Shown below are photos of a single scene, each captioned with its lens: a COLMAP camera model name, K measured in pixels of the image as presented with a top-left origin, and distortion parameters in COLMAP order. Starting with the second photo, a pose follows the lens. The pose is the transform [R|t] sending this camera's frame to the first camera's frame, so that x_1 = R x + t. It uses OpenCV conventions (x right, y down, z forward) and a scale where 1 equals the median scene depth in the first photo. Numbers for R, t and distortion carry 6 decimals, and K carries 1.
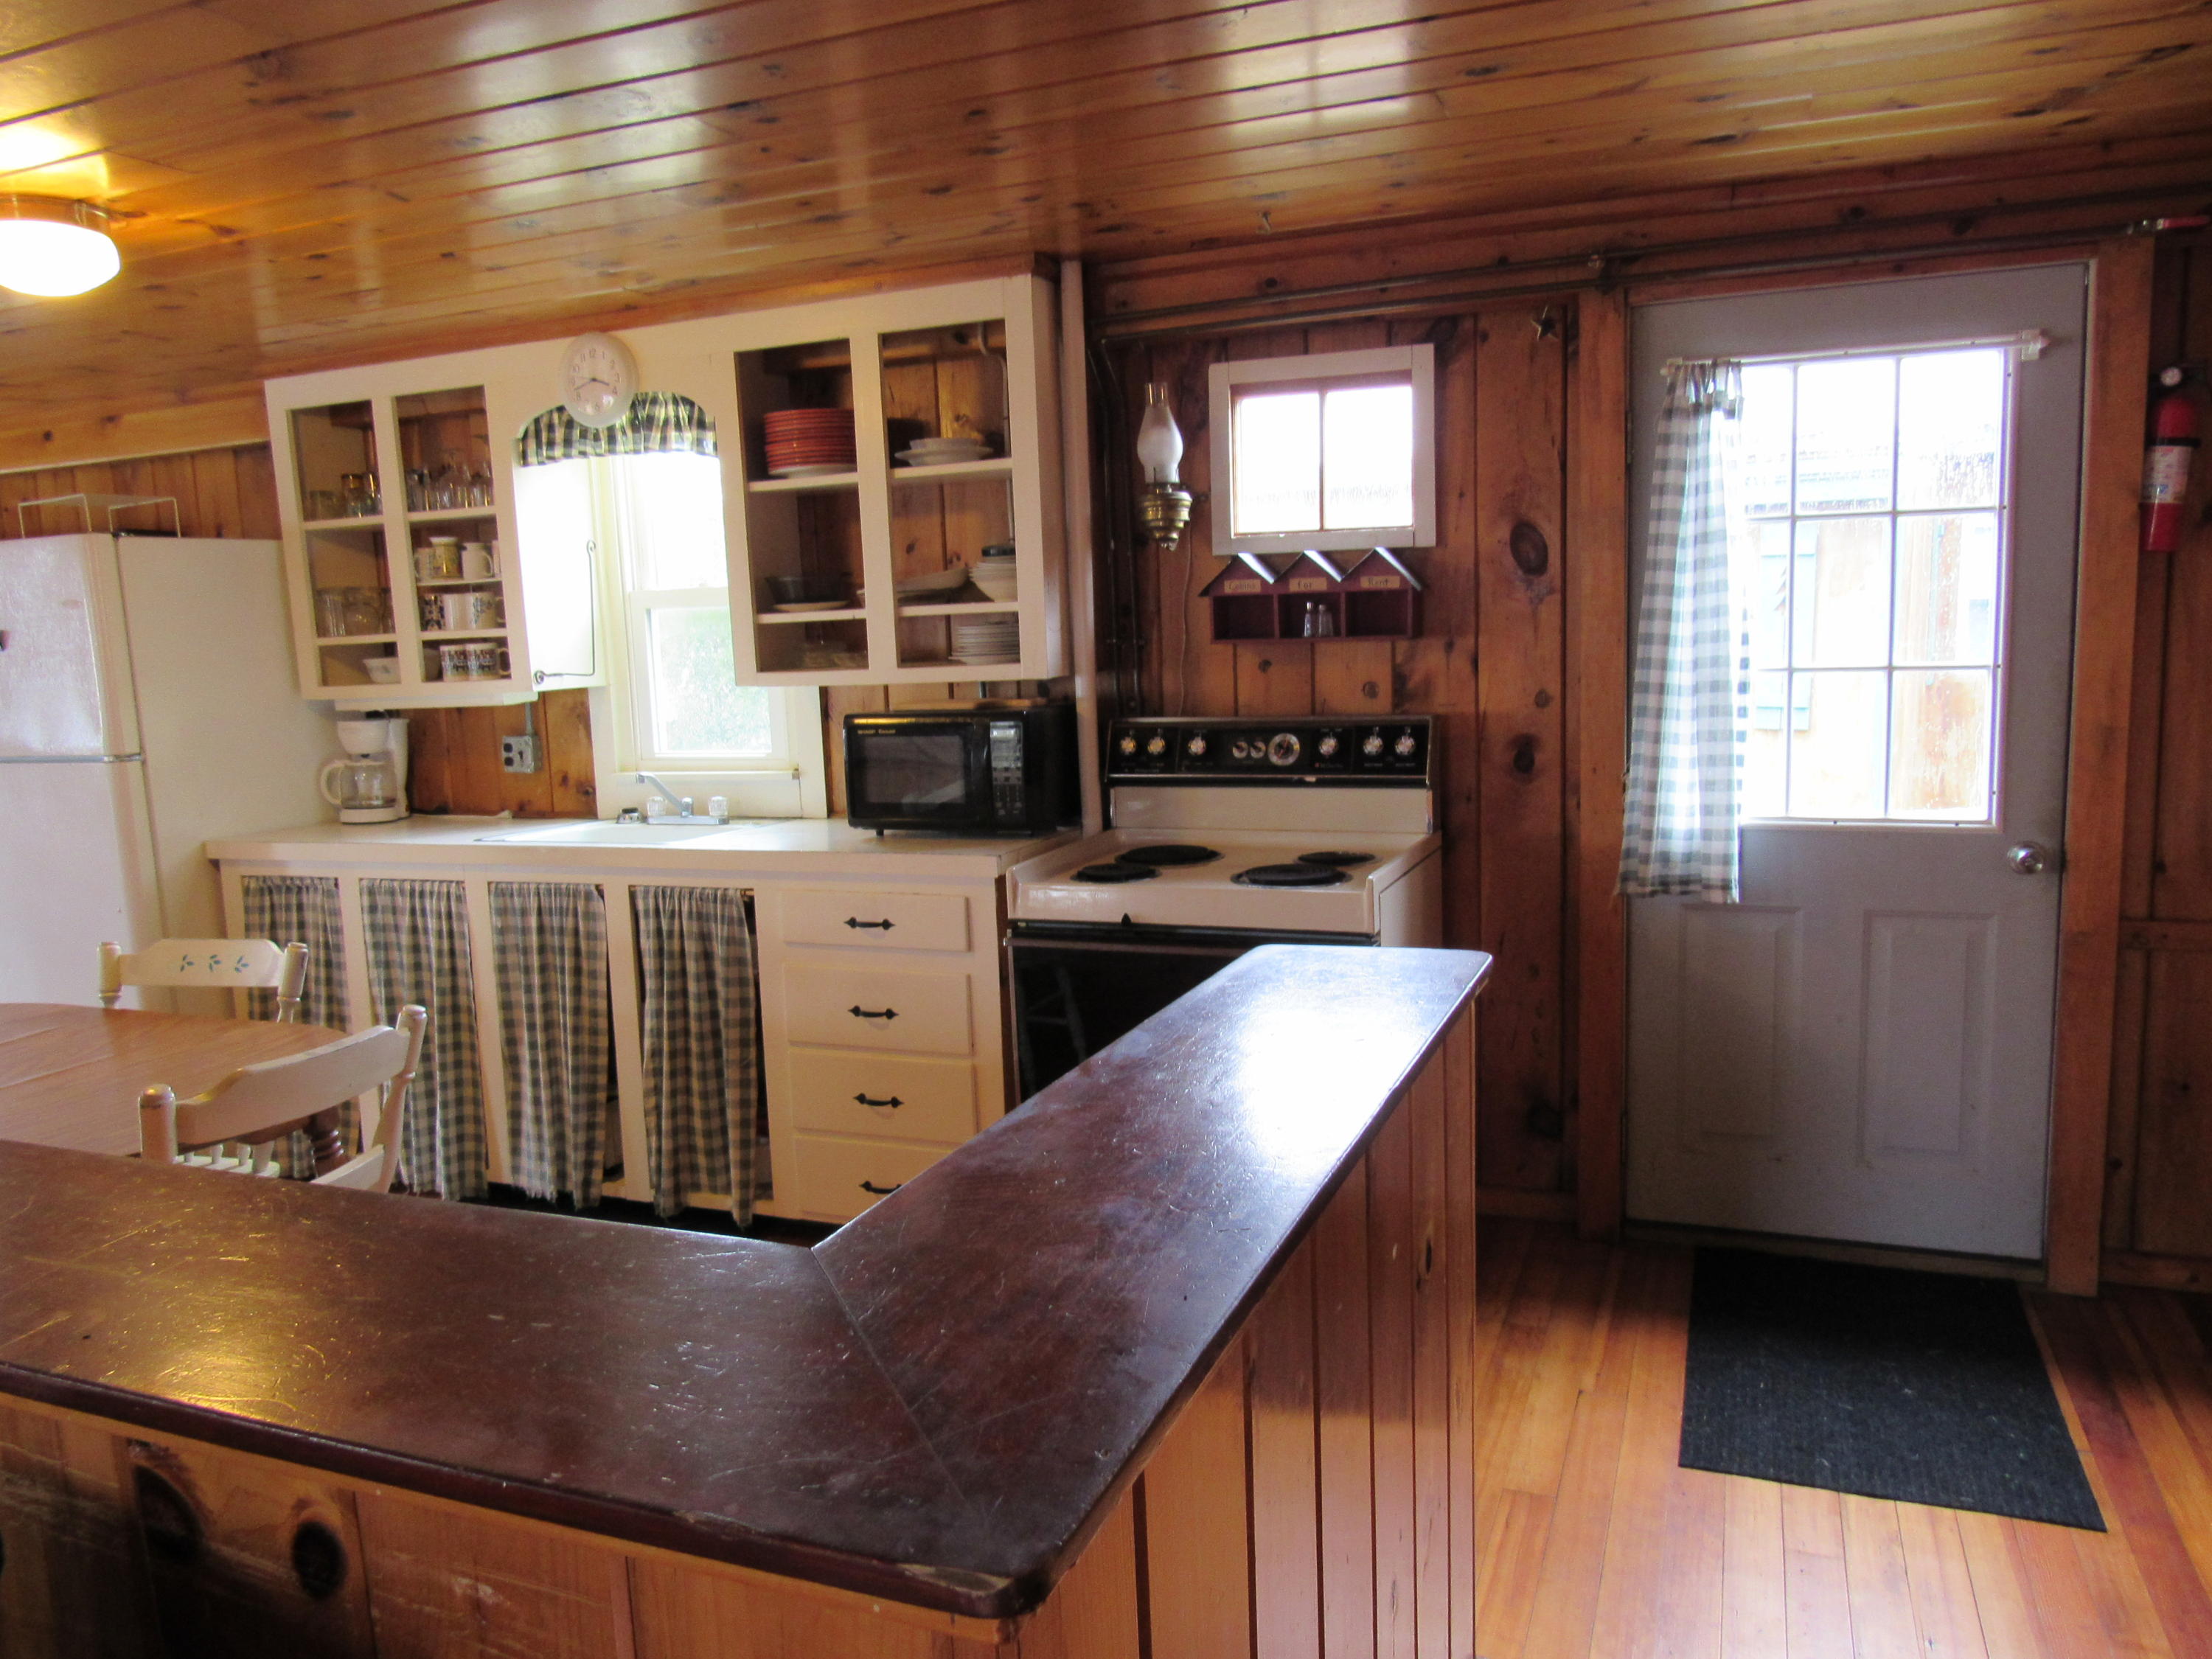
lens RADIAL K [[1583.2, 0, 1112.2], [0, 1583.2, 831.4], [0, 0, 1]] dist [-0.027518, 0.009936]
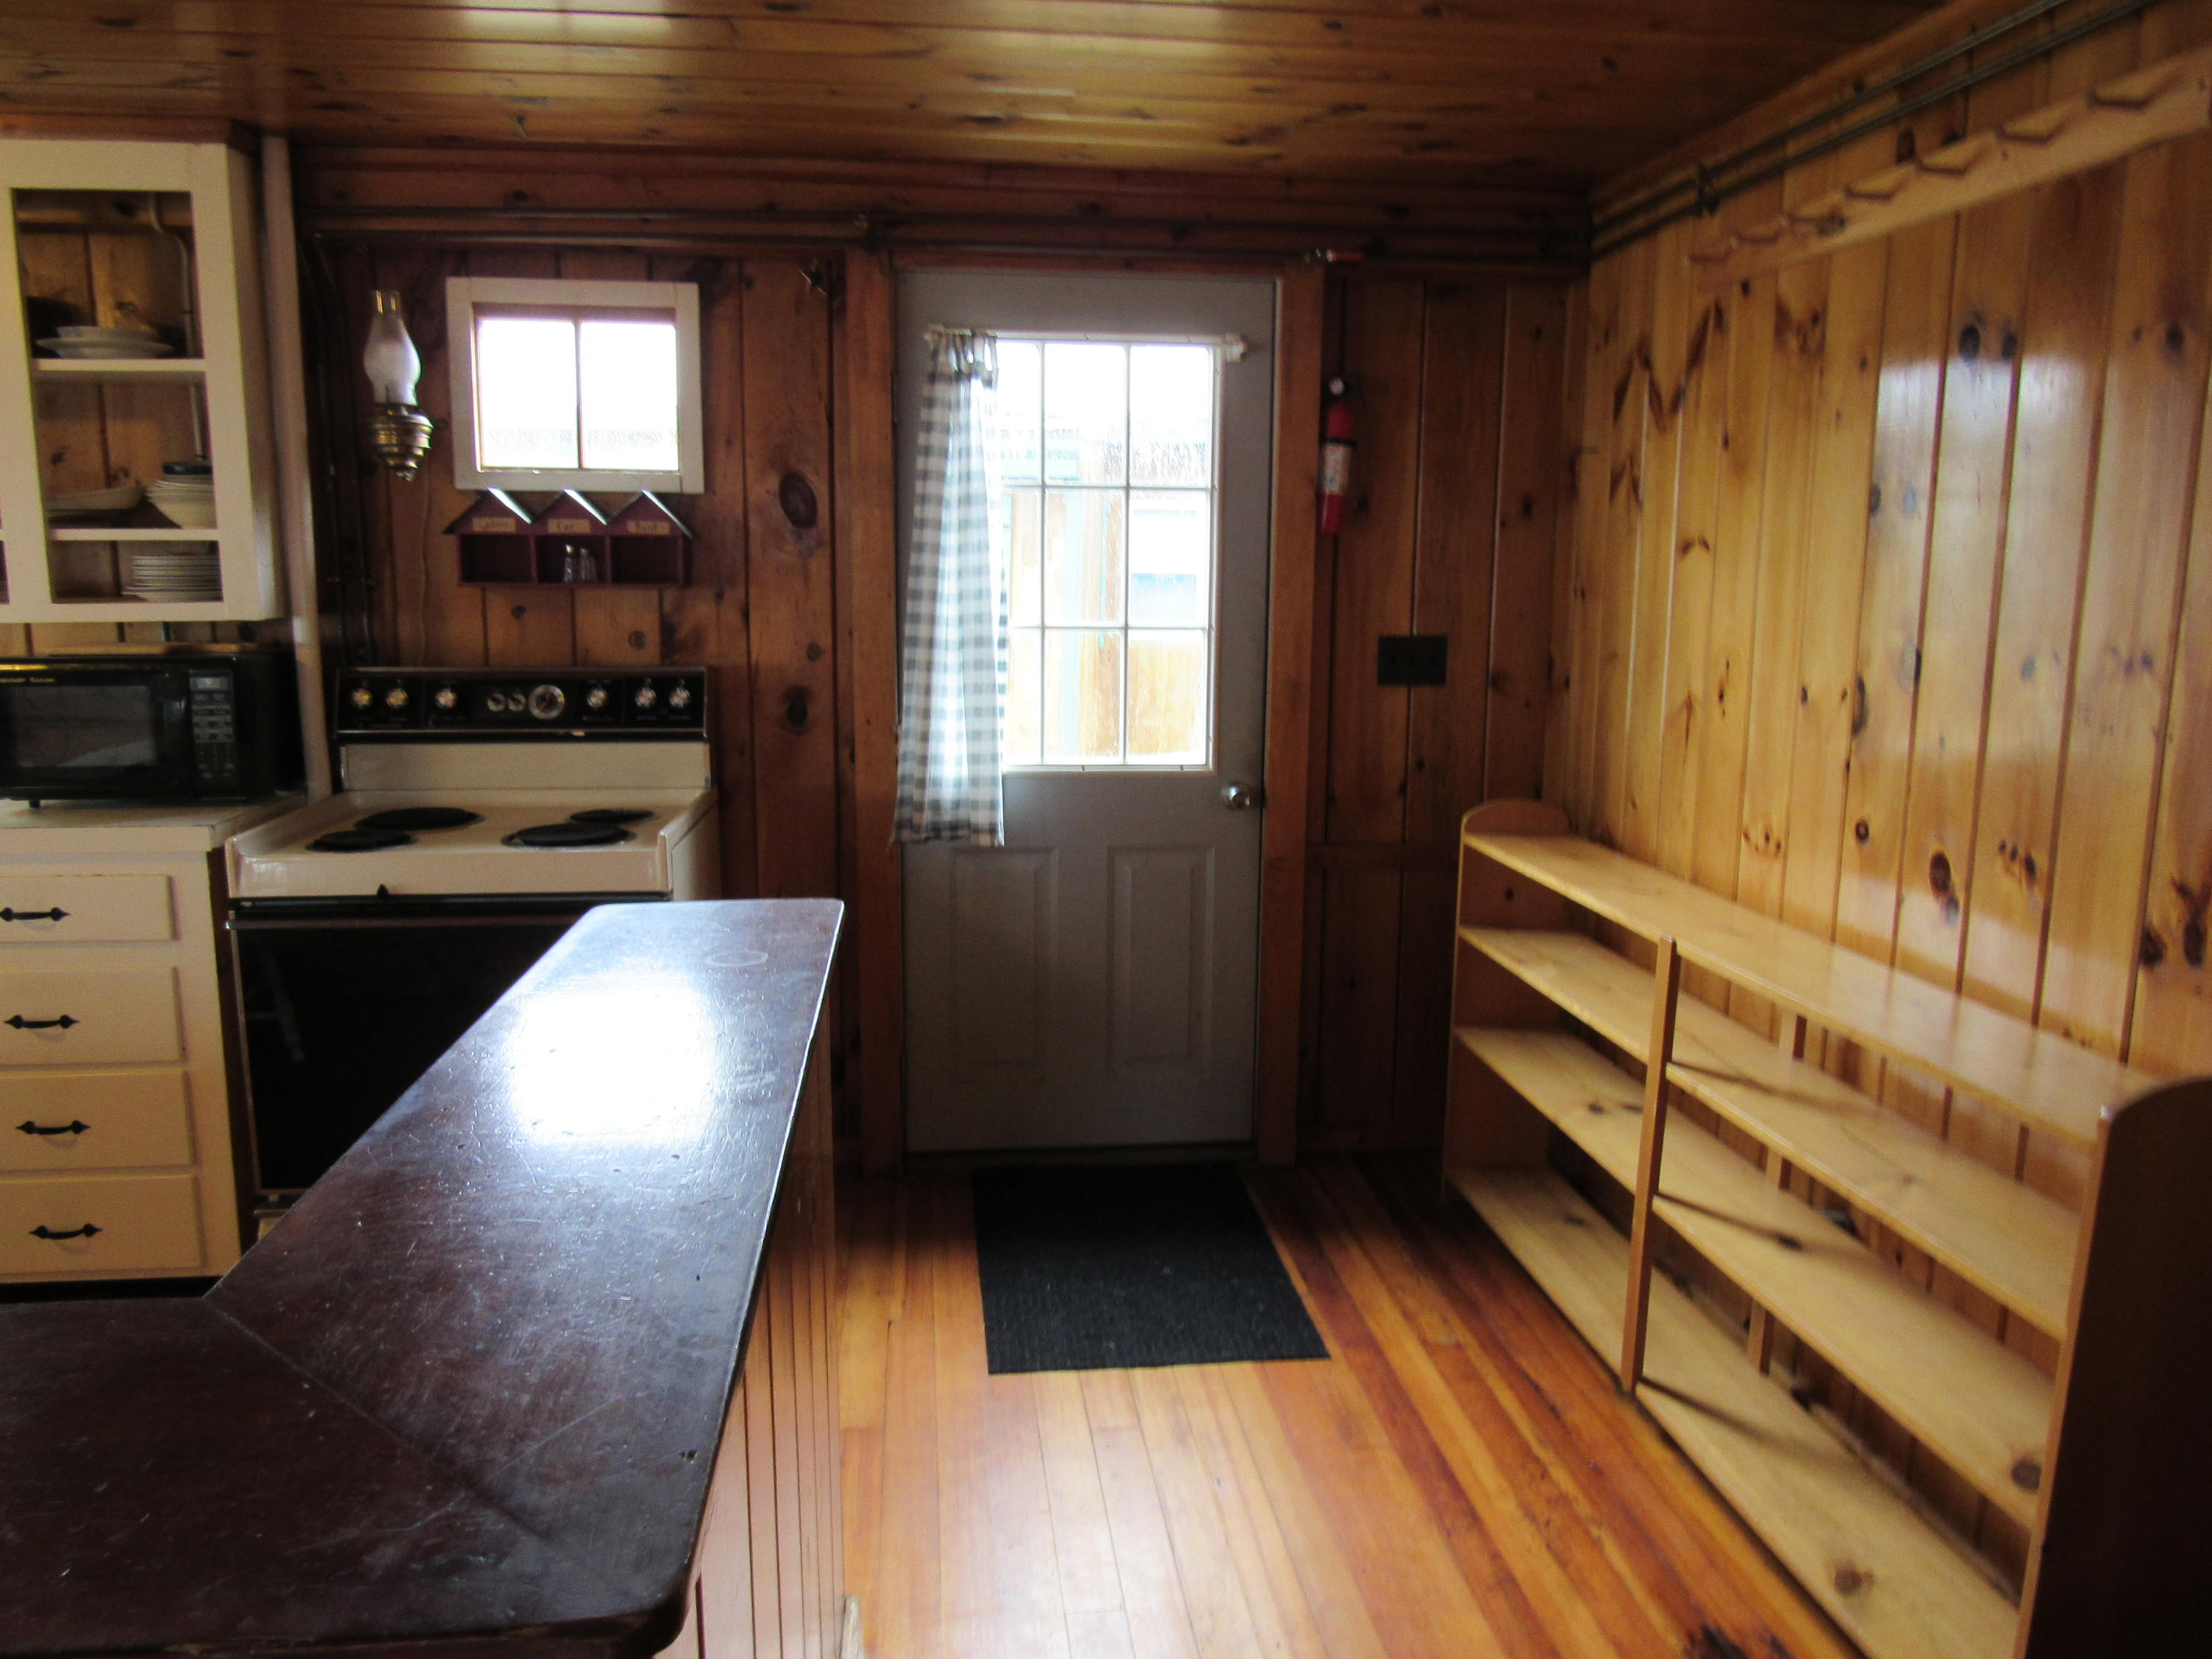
lens RADIAL K [[1583.2, 0, 1105.7], [0, 1583.2, 829.7], [0, 0, 1]] dist [-0.027518, 0.009936]
pose [[0.878232, -0.036805, 0.476817, -0.054448], [0.024754, 0.999196, 0.031534, 0.002810], [-0.477595, -0.015890, 0.878437, 0.023707]]
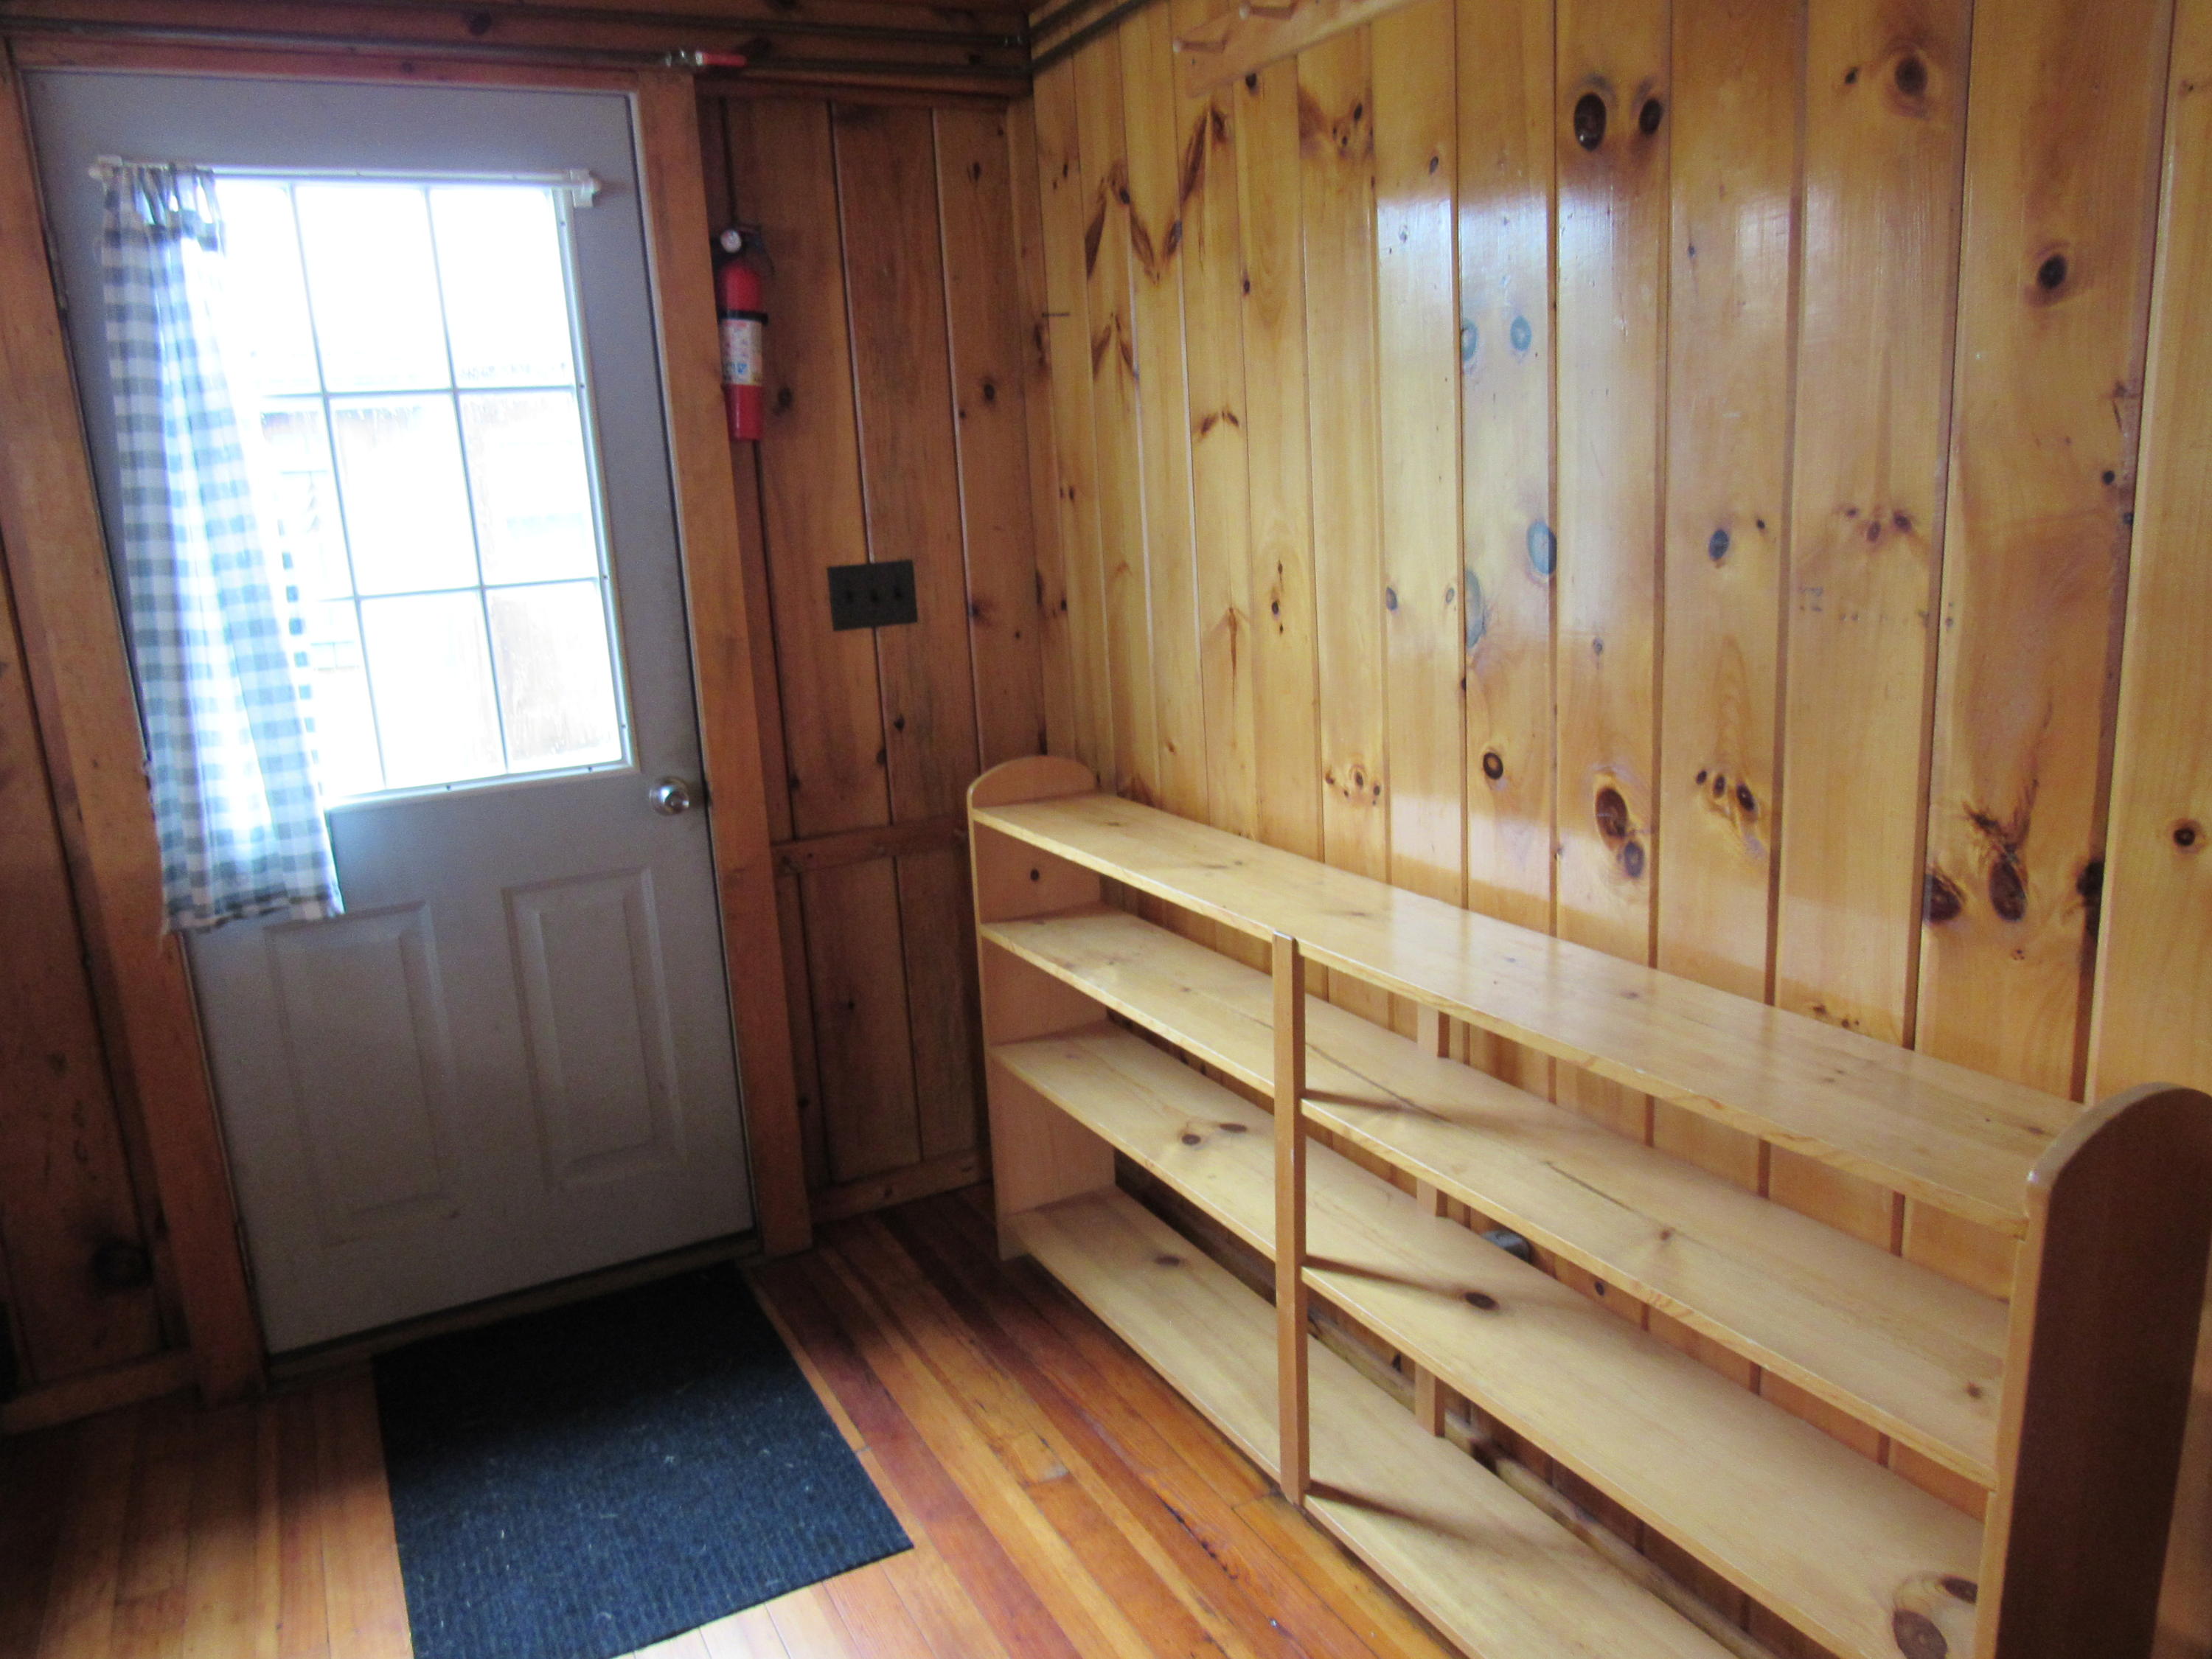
lens RADIAL K [[1583.2, 0, 1101.3], [0, 1583.2, 823.8], [0, 0, 1]] dist [-0.027518, 0.009936]
pose [[0.648360, -0.168571, 0.742437, 0.082668], [0.136632, 0.985110, 0.104351, -0.025687], [-0.748973, 0.033783, 0.661739, 0.234397]]
